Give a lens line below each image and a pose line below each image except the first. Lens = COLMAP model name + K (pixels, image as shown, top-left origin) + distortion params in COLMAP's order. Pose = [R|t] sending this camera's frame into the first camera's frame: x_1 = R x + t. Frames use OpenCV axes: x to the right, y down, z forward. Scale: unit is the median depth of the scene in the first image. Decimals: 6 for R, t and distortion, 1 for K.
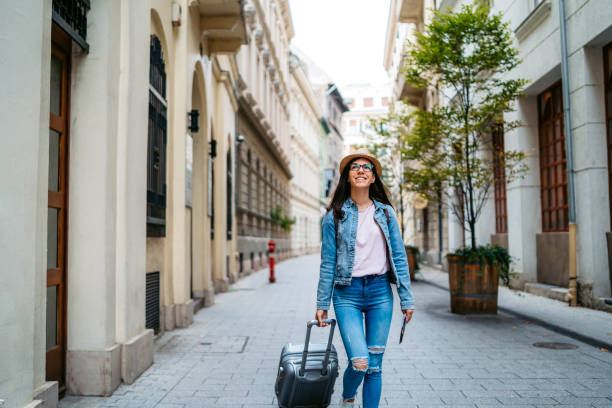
lens RADIAL K [[694.3, 0, 307.7], [0, 694.3, 201.8], [0, 0, 1]] dist [-0.068312, 0.243444]
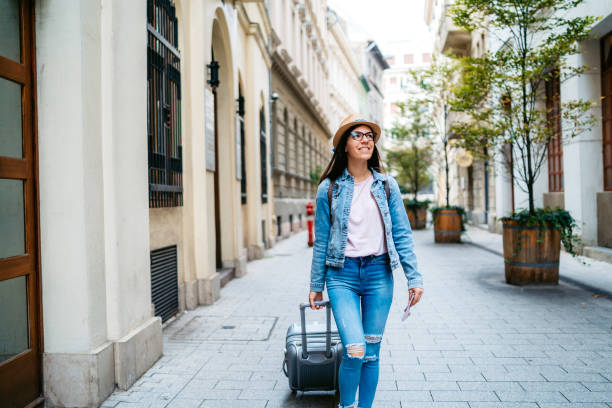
lens RADIAL K [[631.4, 0, 305.8], [0, 631.4, 201.2], [0, 0, 1]] dist [-0.064068, 0.143904]
pose [[0.997121, -0.014122, -0.074502, 0.009202], [0.018931, 0.997755, 0.064245, -0.002967], [0.073428, -0.065470, 0.995149, 0.159549]]
